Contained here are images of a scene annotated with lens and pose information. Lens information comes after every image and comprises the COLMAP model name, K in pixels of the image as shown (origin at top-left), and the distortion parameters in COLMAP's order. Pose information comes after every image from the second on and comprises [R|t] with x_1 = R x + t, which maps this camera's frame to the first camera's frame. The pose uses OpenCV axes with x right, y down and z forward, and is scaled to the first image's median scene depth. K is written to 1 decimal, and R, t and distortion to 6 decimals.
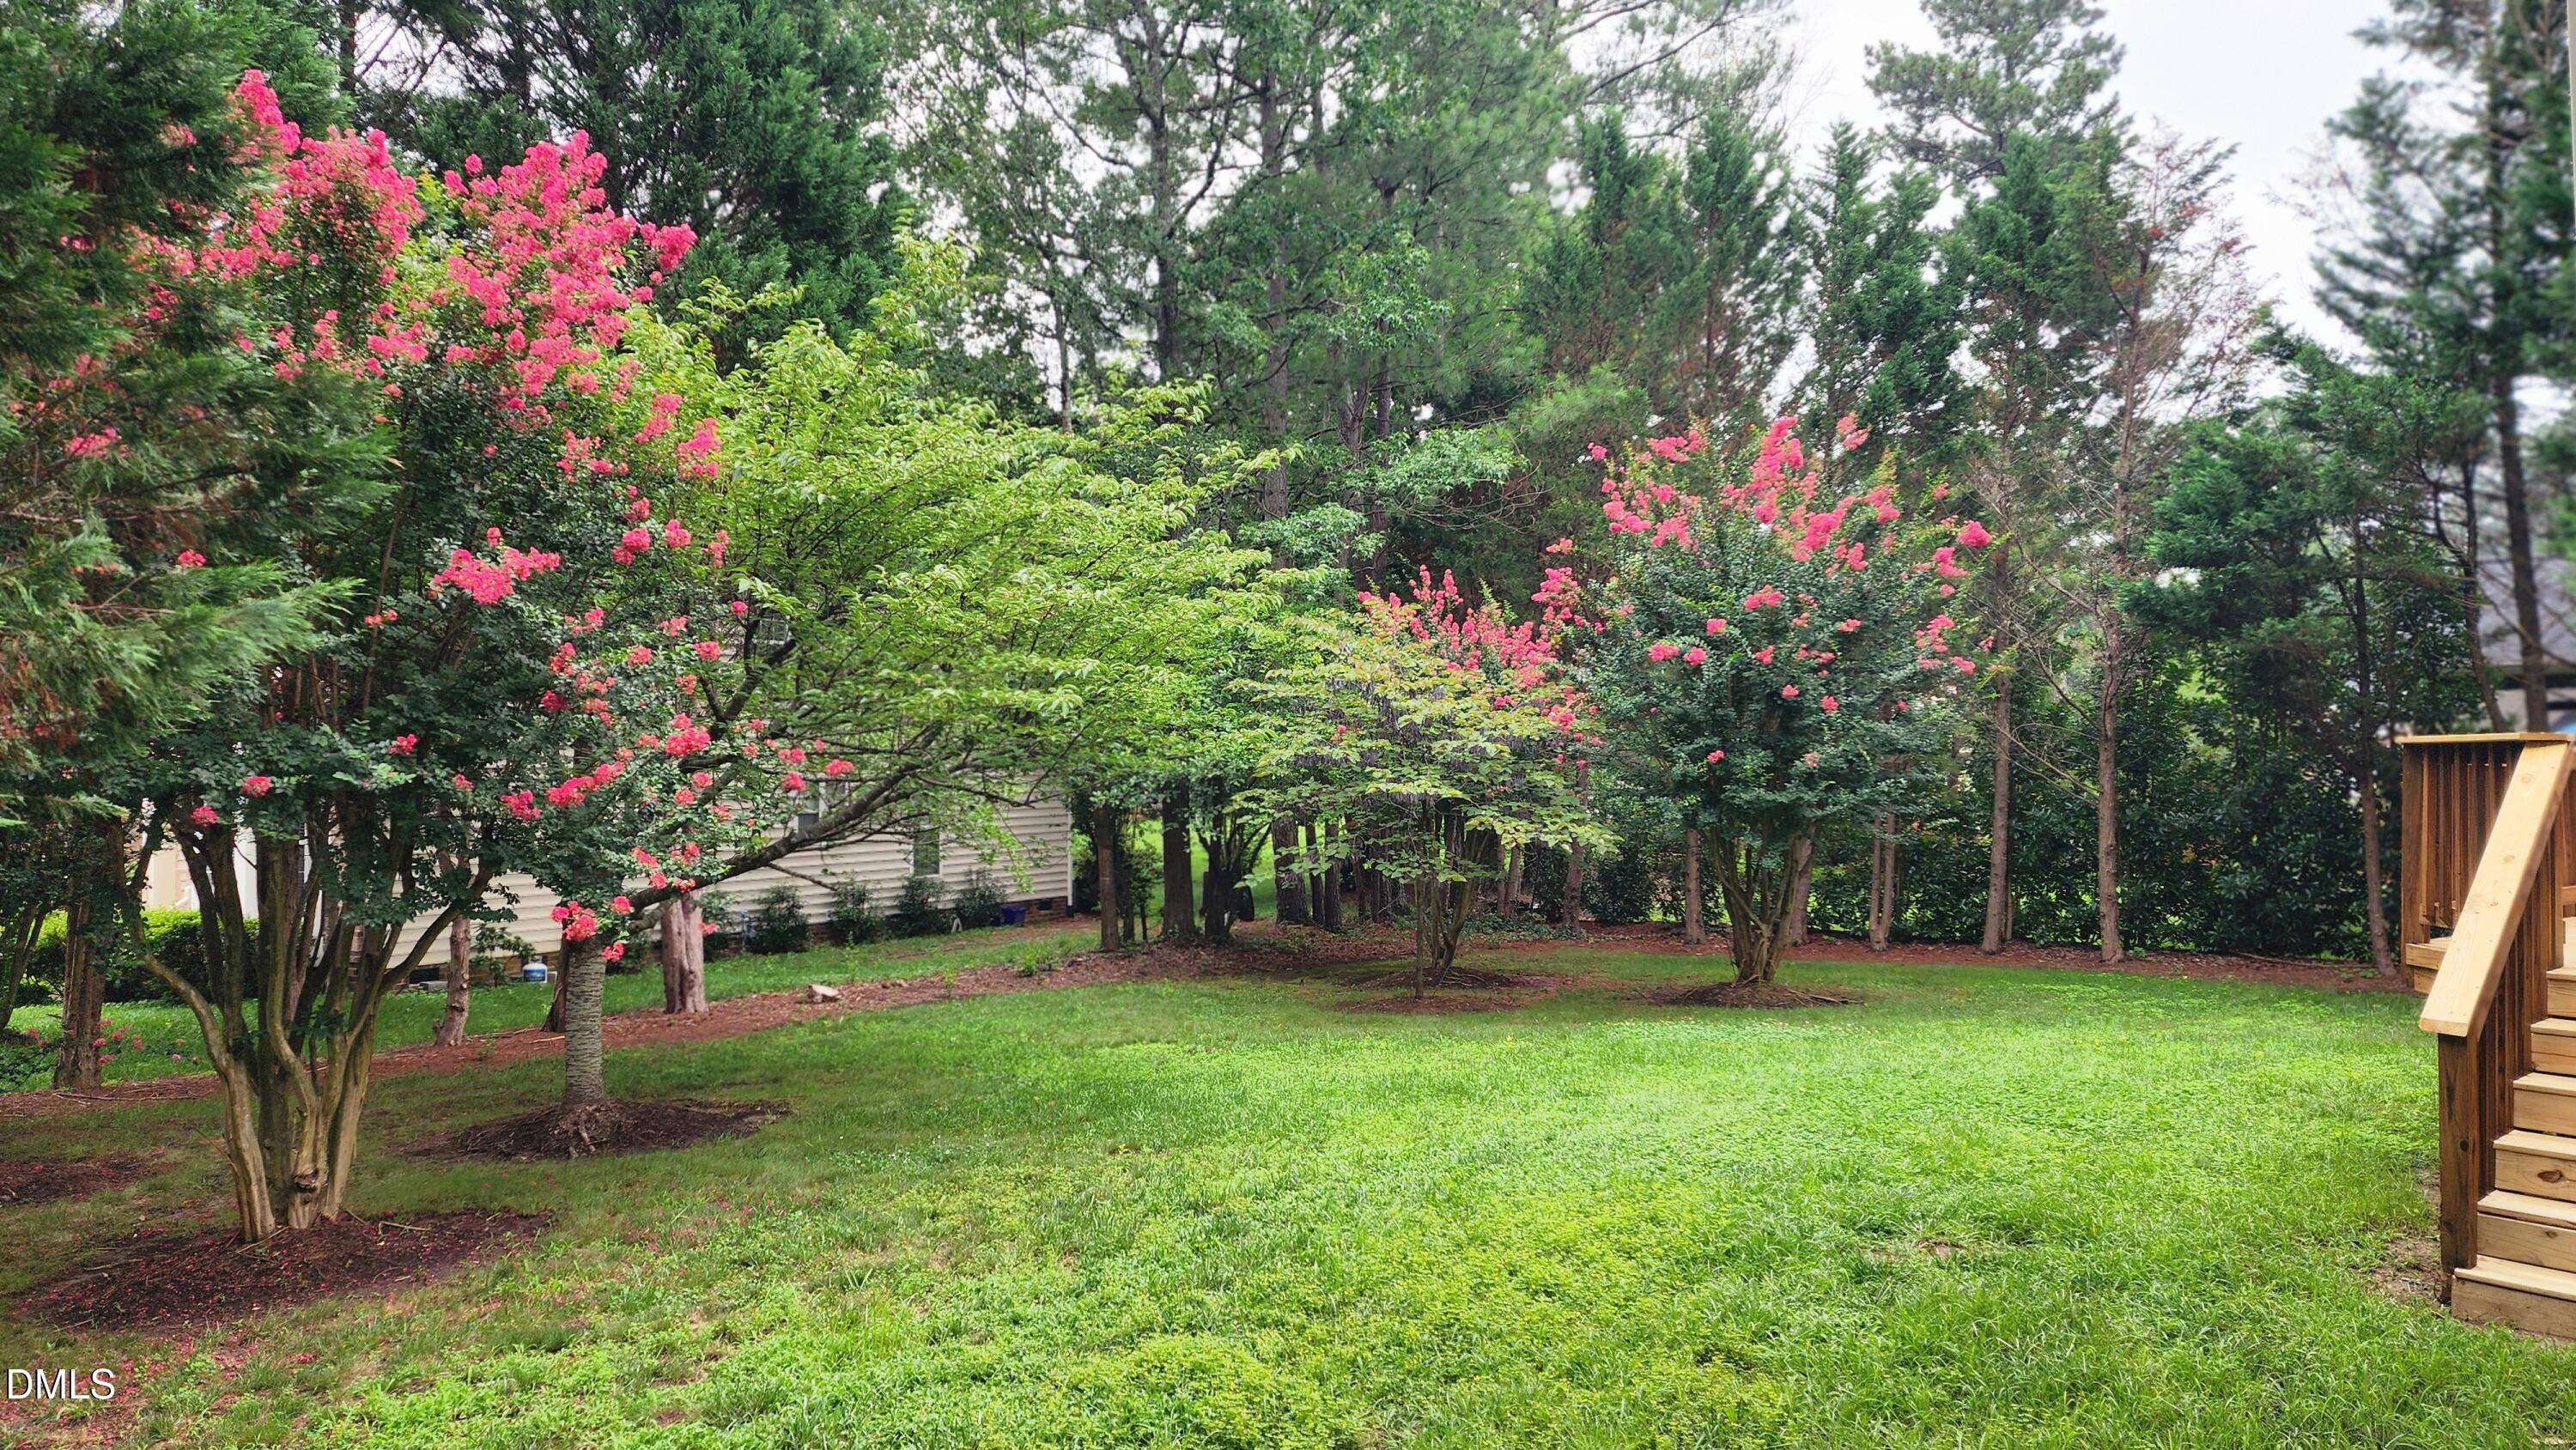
lens RADIAL K [[1672.2, 0, 1271.2], [0, 1672.2, 735.7], [0, 0, 1]] dist [0.107937, -0.095957]
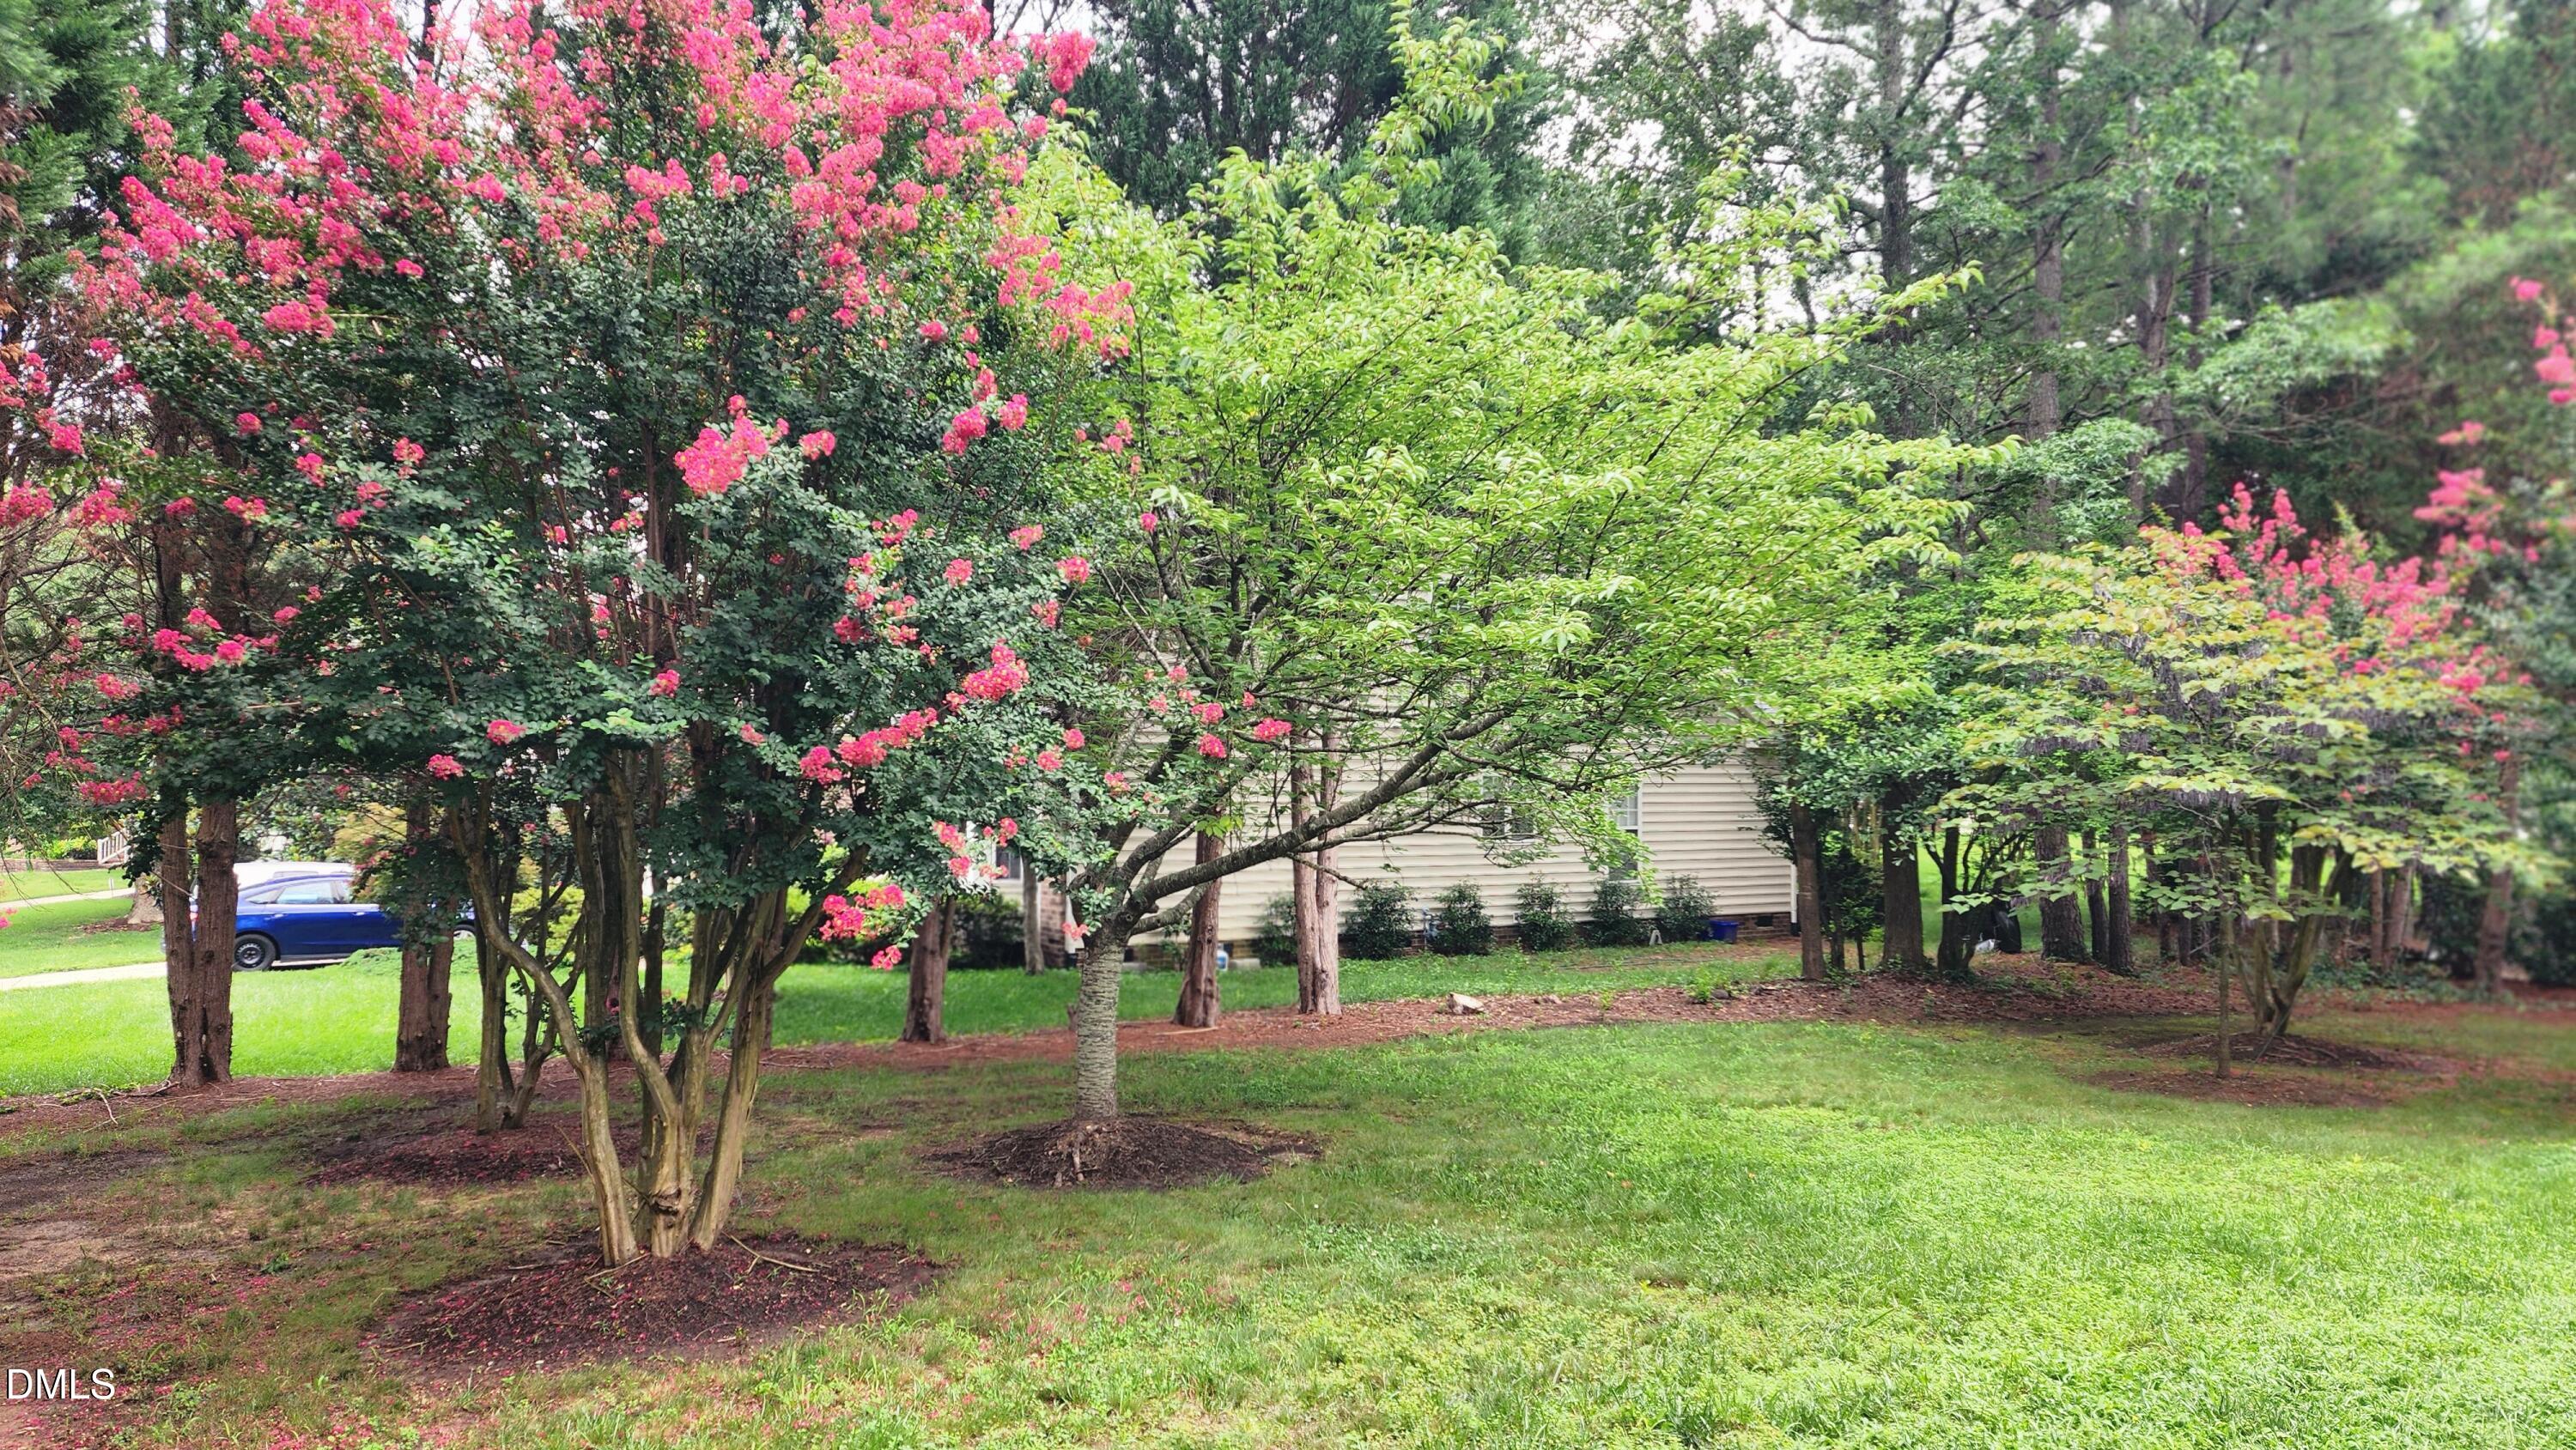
lens RADIAL K [[1707.8, 0, 1276.5], [0, 1707.8, 740.2], [0, 0, 1]] dist [0.088949, -0.083408]
pose [[0.906385, 0.002216, -0.422446, 0.033534], [-0.001743, 0.999997, 0.001506, 0.010745], [0.422448, -0.000629, 0.906387, 0.141615]]
